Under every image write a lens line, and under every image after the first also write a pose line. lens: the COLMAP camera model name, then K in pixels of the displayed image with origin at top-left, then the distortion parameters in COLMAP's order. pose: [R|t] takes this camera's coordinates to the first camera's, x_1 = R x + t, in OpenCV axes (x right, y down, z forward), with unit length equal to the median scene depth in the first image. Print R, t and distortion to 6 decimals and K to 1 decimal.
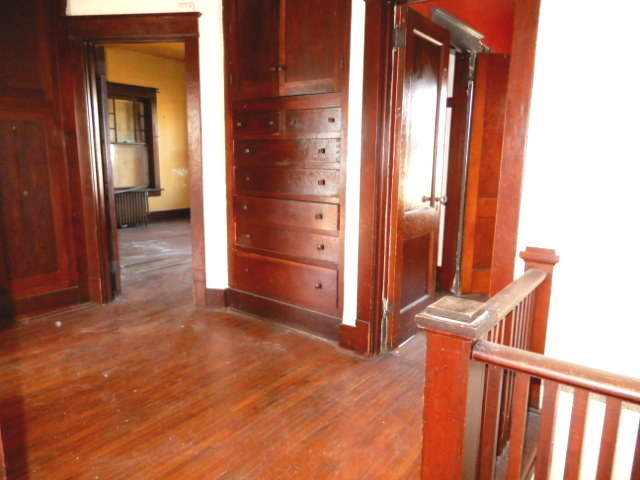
lens RADIAL K [[449.5, 0, 319.0], [0, 449.5, 238.5], [0, 0, 1]] dist [-0.062273, 0.002622]
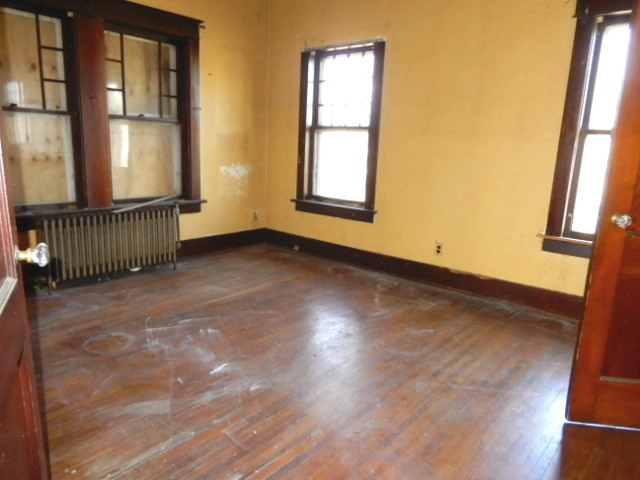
lens RADIAL K [[449.5, 0, 318.7], [0, 449.5, 238.9], [0, 0, 1]] dist [-0.062273, 0.002622]
pose [[0.997826, 0.033337, -0.056855, -0.176224], [-0.032619, 0.999377, 0.013506, -0.077067], [0.057270, -0.011622, 0.998291, 0.449255]]
